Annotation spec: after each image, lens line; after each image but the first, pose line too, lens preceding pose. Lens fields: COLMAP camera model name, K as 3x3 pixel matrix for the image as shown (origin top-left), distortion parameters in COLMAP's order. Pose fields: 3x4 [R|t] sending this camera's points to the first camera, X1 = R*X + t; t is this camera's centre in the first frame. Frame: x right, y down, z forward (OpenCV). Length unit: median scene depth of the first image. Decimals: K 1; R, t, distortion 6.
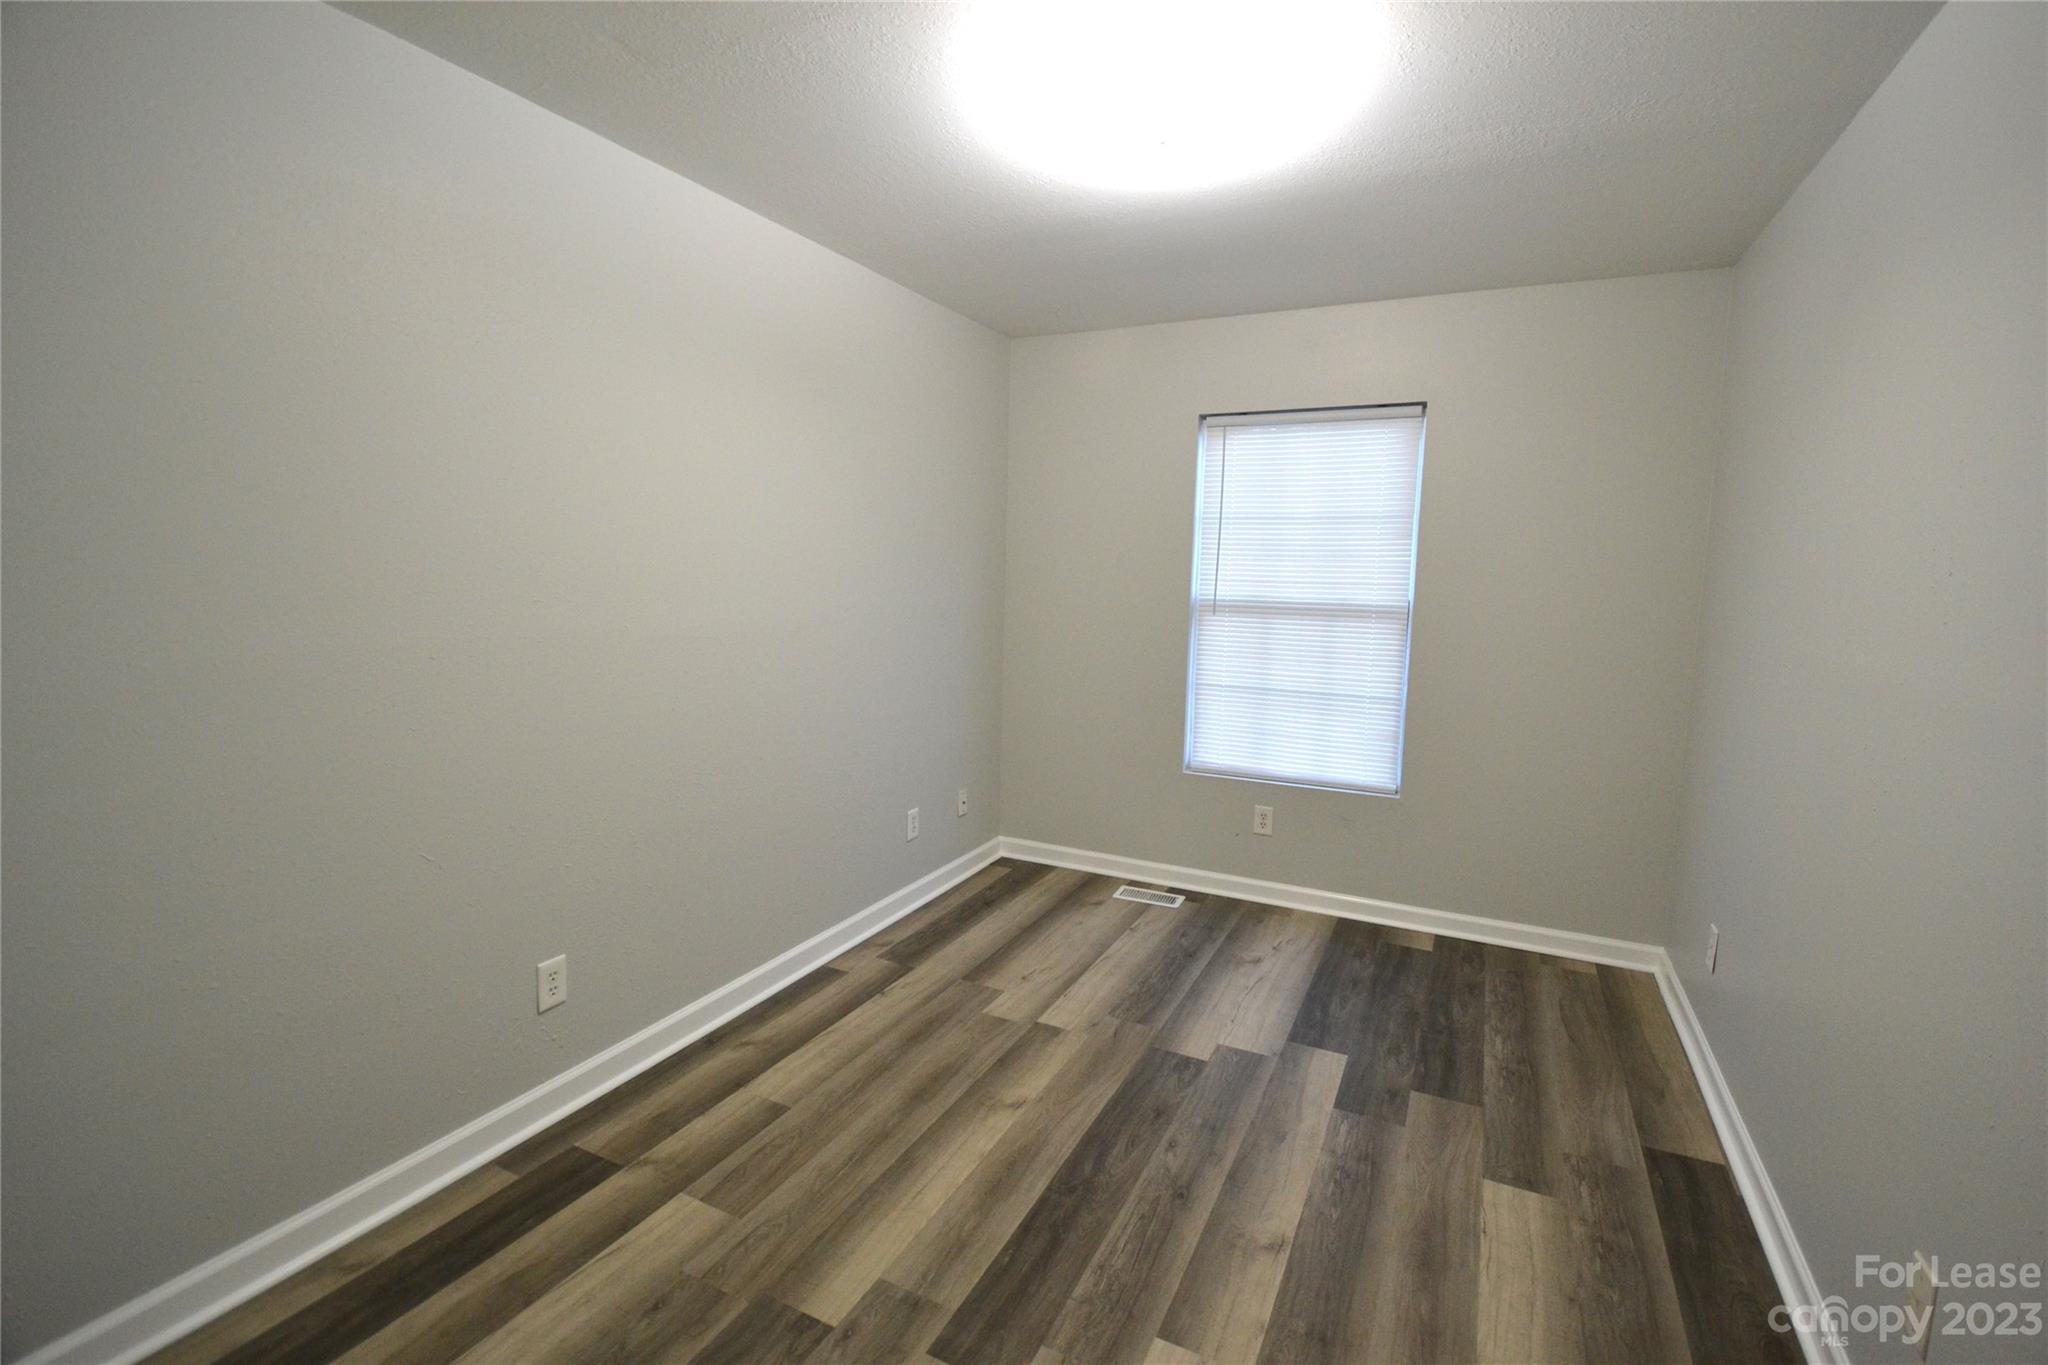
lens RADIAL K [[910.3, 0, 1035.2], [0, 910.3, 666.3], [0, 0, 1]] dist [0.026605, -0.032084]
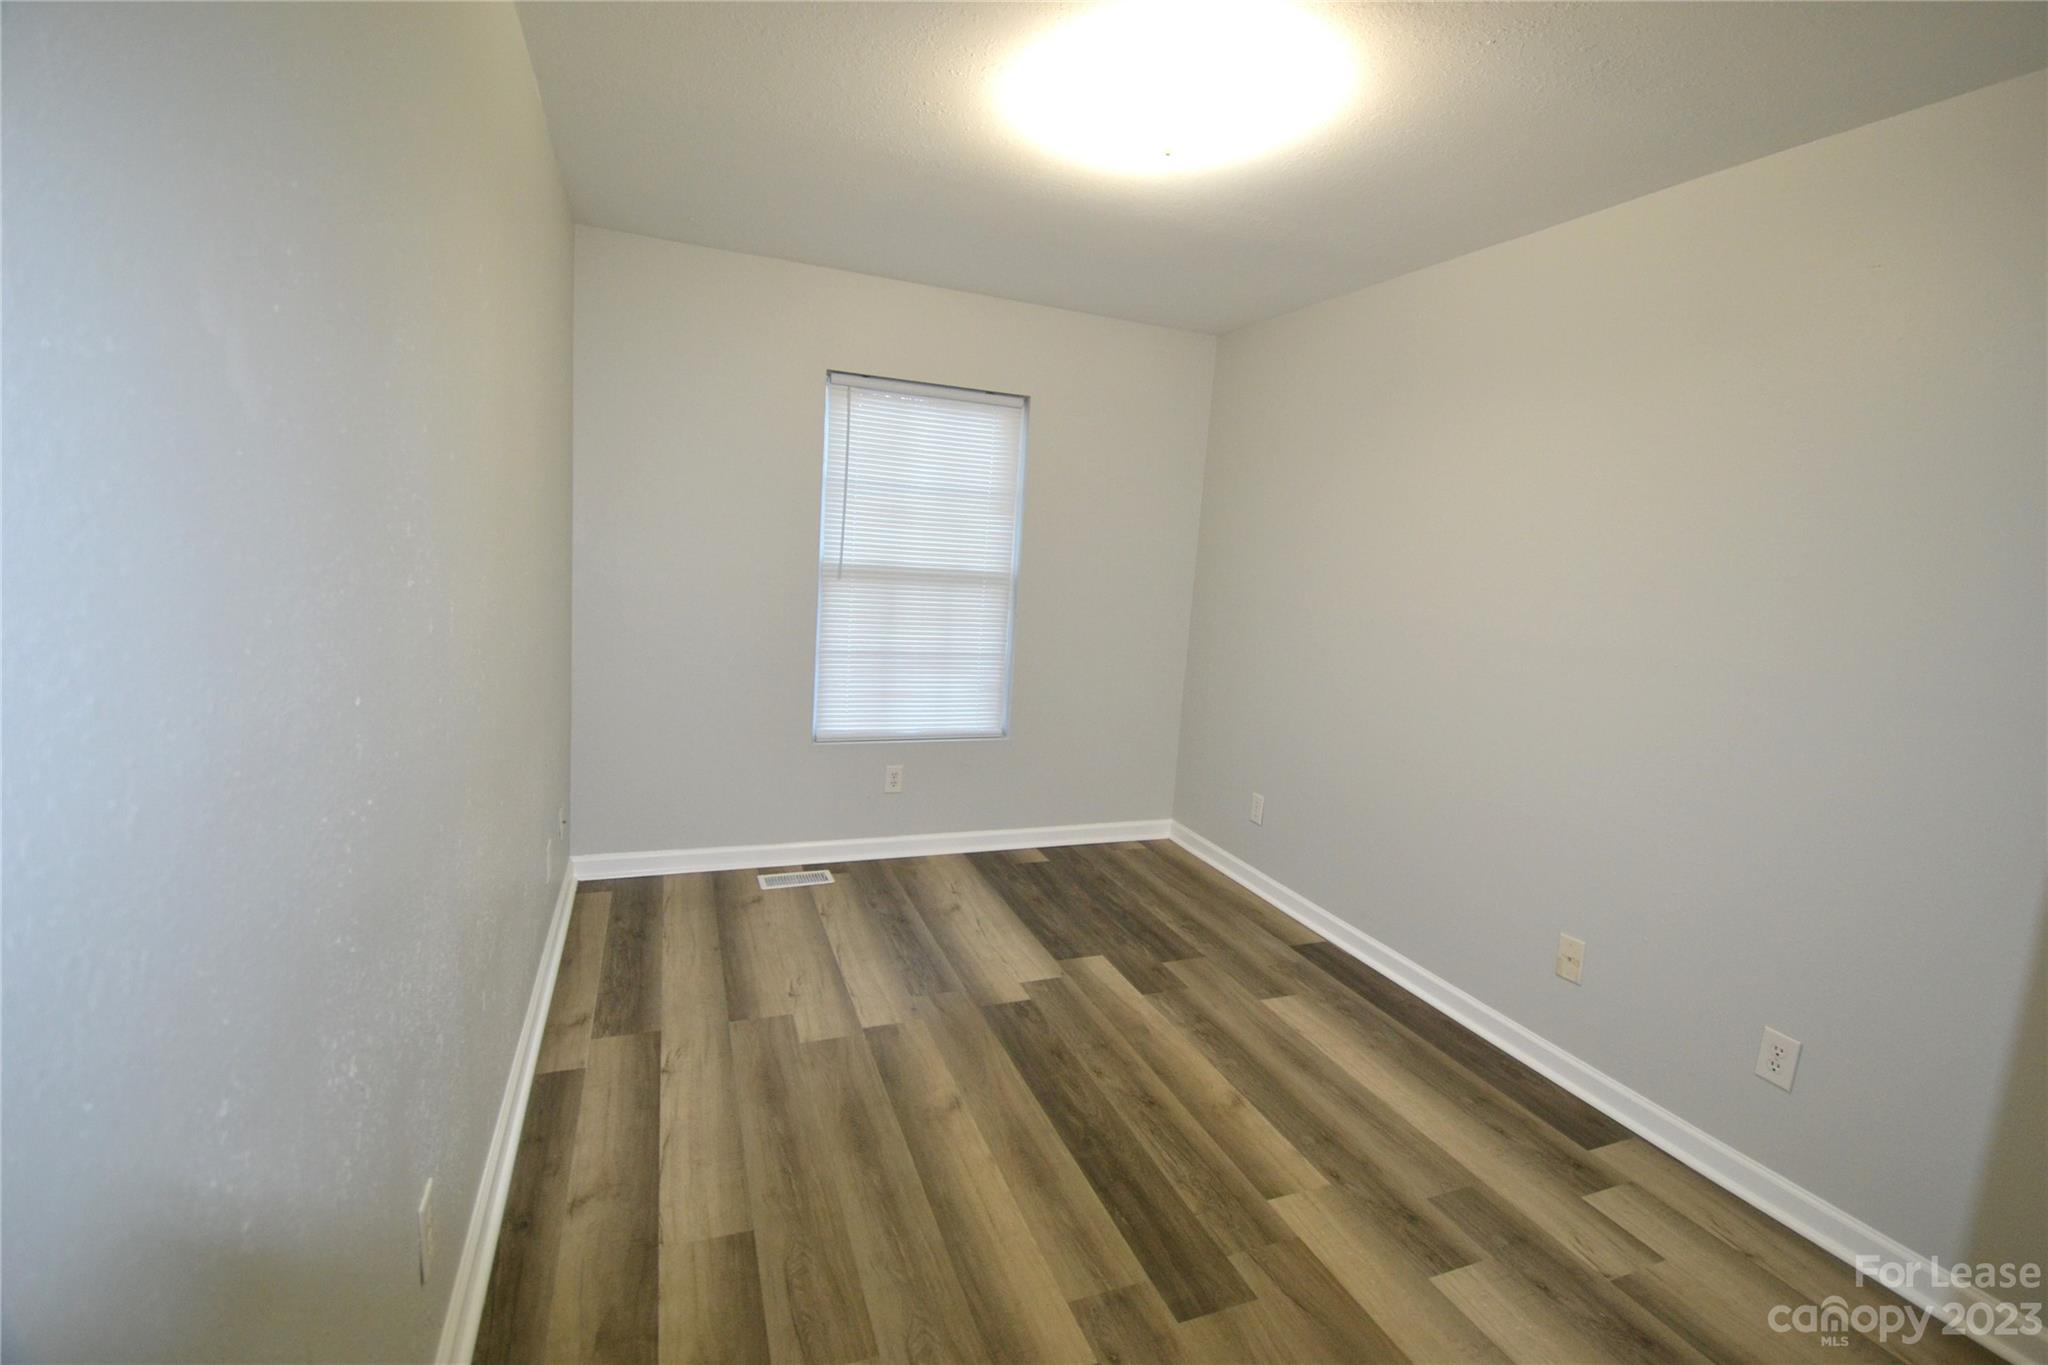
lens RADIAL K [[910.3, 0, 1035.2], [0, 910.3, 666.3], [0, 0, 1]] dist [0.026605, -0.032084]
pose [[0.668260, -0.073778, 0.740260, -0.631555], [0.031289, 0.996977, 0.071117, -0.043608], [-0.743269, -0.024363, 0.668549, 0.303364]]
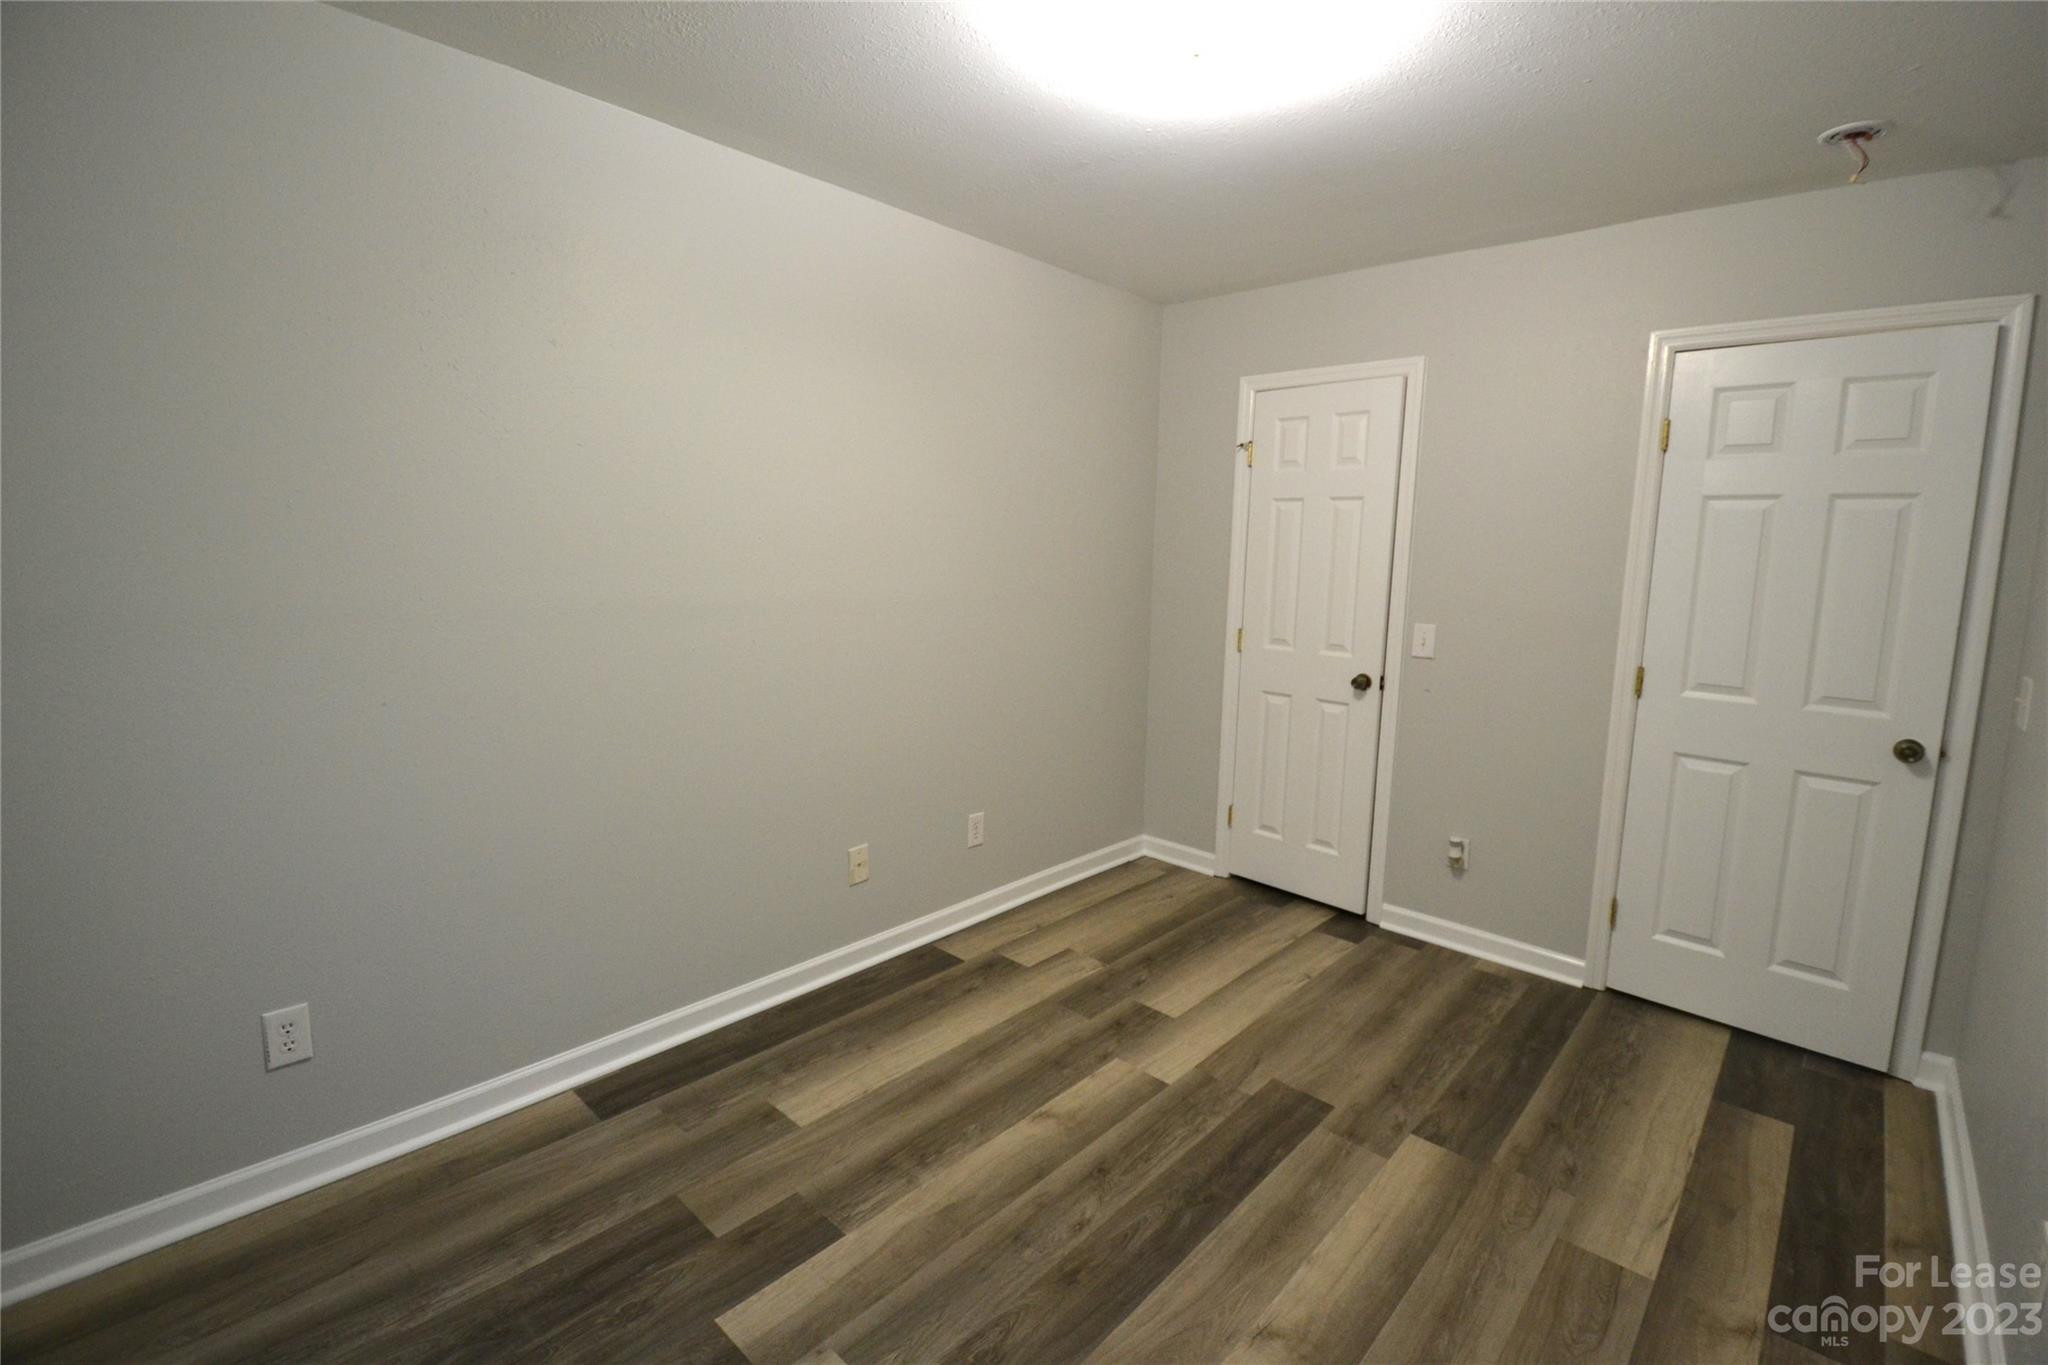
lens RADIAL K [[910.3, 0, 1035.2], [0, 910.3, 666.3], [0, 0, 1]] dist [0.026605, -0.032084]
pose [[-0.960277, -0.084657, 0.265897, 0.006187], [-0.017227, 0.969038, 0.246312, -0.177738], [-0.278516, 0.231947, -0.932003, 1.557424]]
